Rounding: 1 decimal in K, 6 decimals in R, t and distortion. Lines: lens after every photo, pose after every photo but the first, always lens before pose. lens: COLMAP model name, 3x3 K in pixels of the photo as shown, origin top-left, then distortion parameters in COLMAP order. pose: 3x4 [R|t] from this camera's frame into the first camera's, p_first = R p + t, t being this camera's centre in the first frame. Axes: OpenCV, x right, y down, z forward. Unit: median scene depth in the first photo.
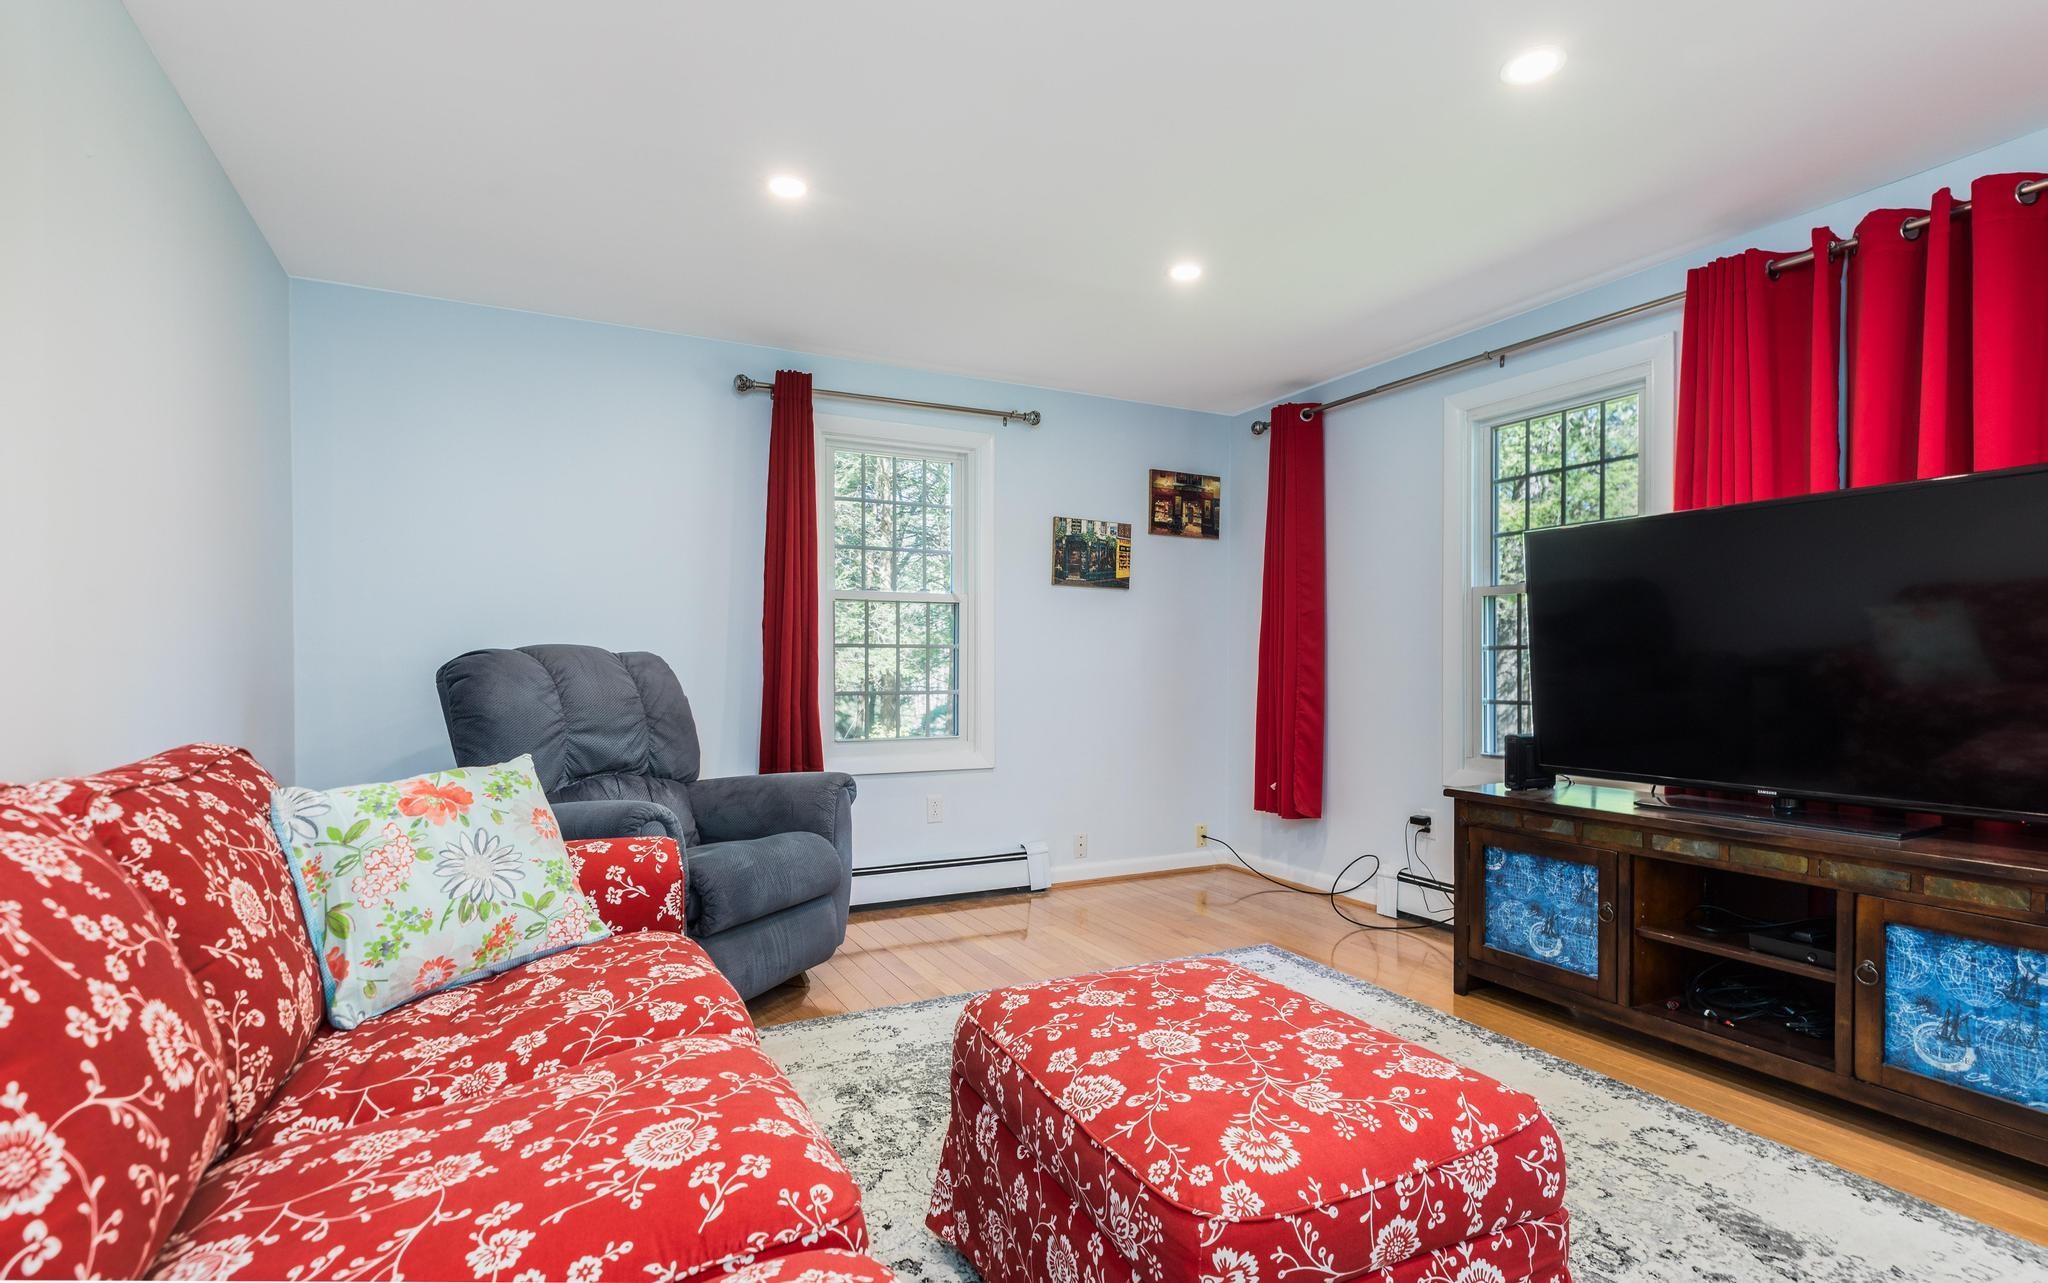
lens RADIAL K [[980.5, 0, 1026.4], [0, 980.5, 677.5], [0, 0, 1]] dist [0.008029, -0.001791]
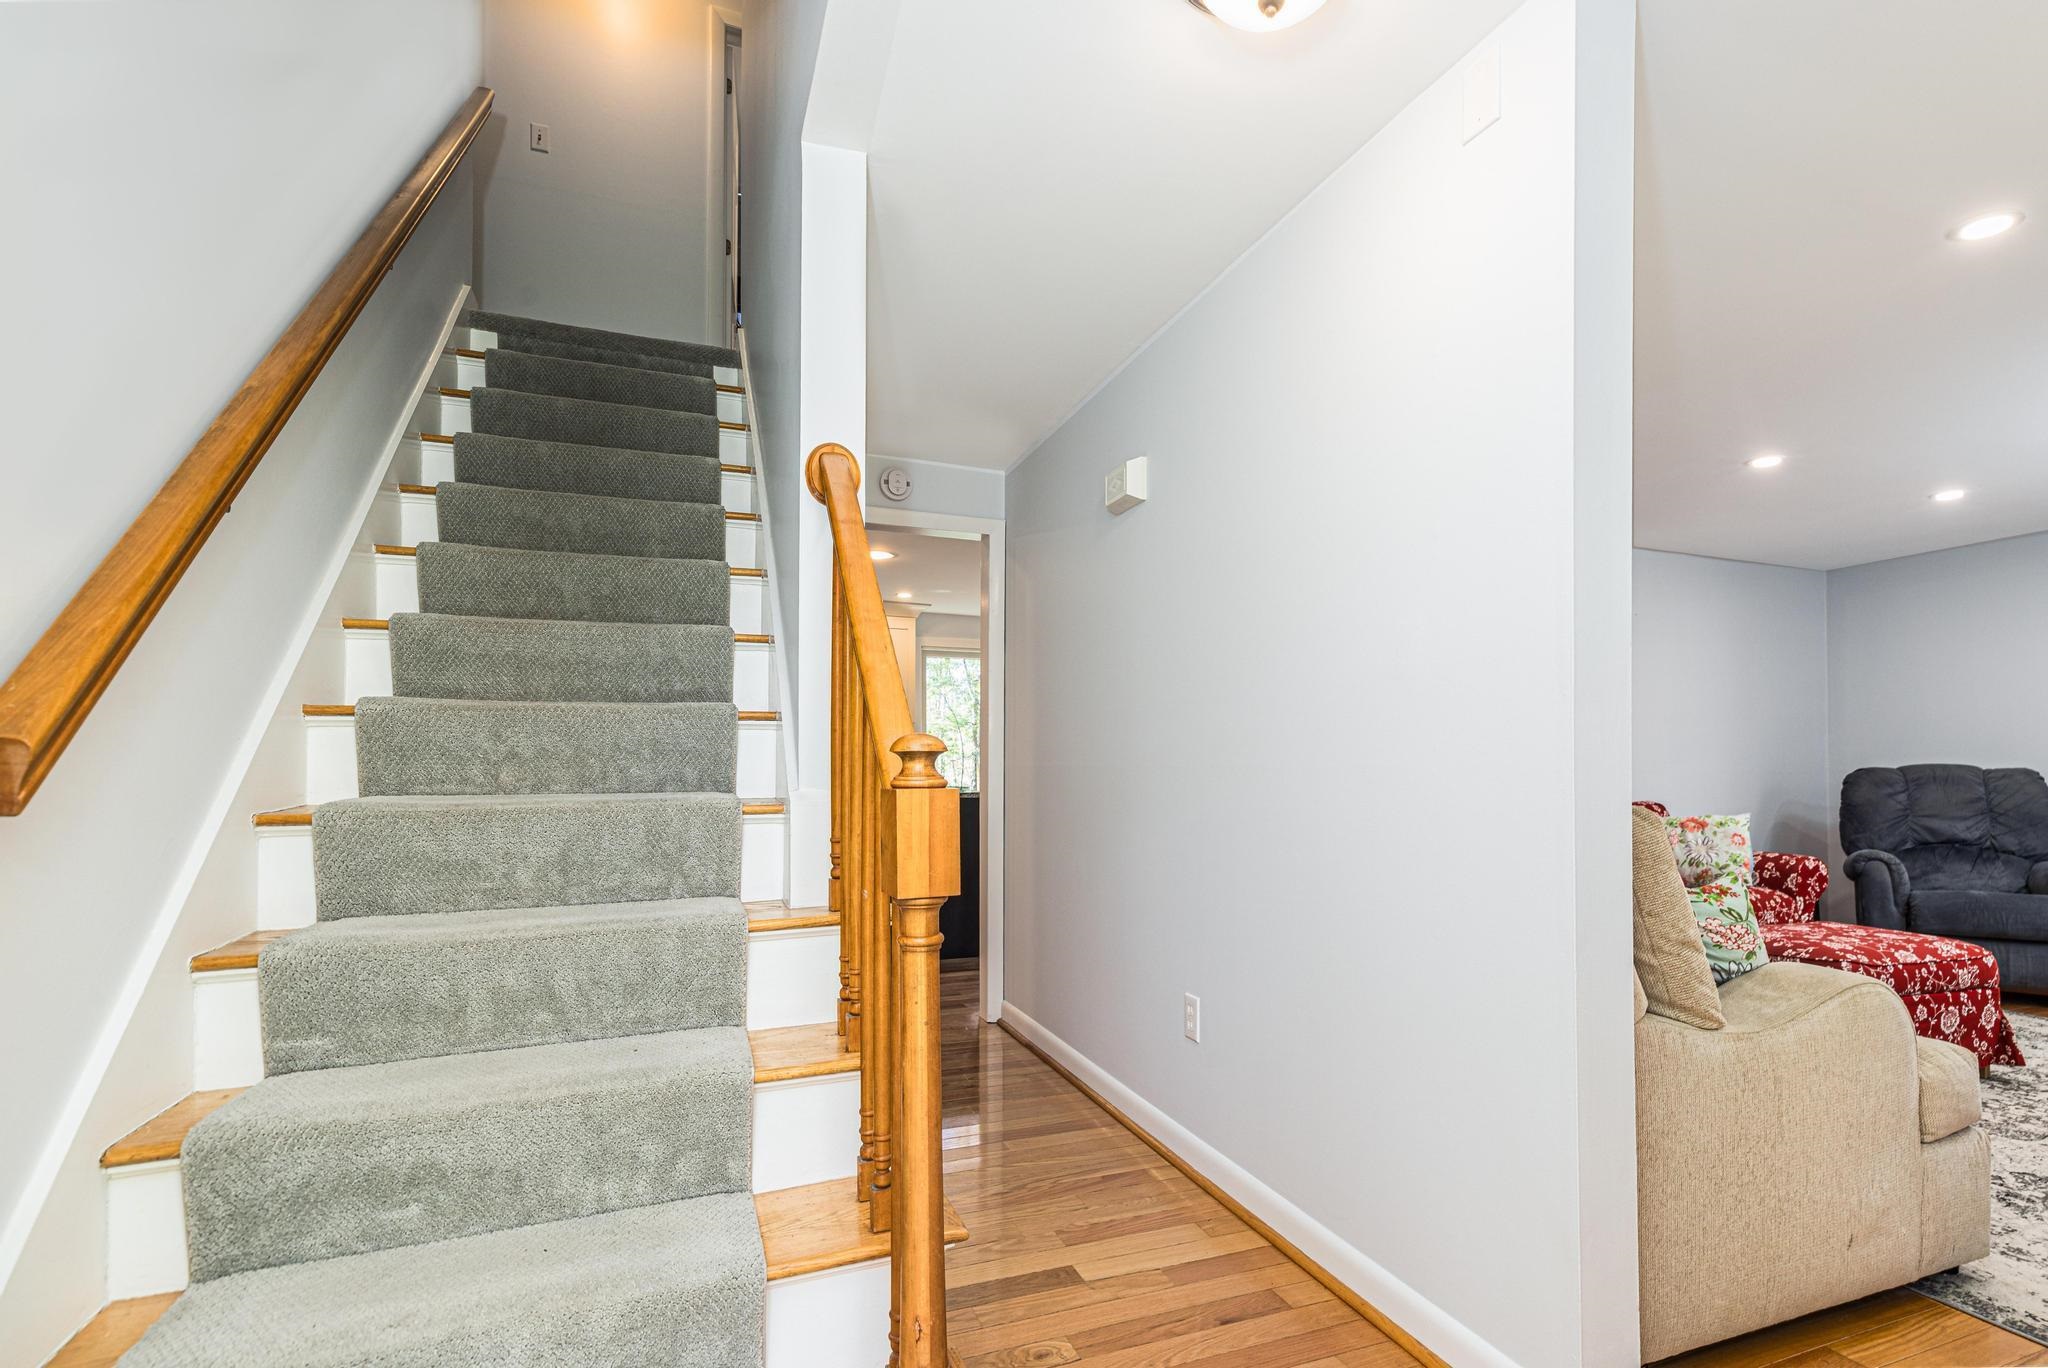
lens RADIAL K [[966.4, 0, 1054.2], [0, 966.4, 758.4], [0, 0, 1]] dist [0.000466, -0.000521]
pose [[-0.108707, -0.012310, -0.993998, 2.080354], [-0.015273, 0.999826, -0.010712, -0.005744], [0.993957, 0.014017, -0.108876, -0.457194]]
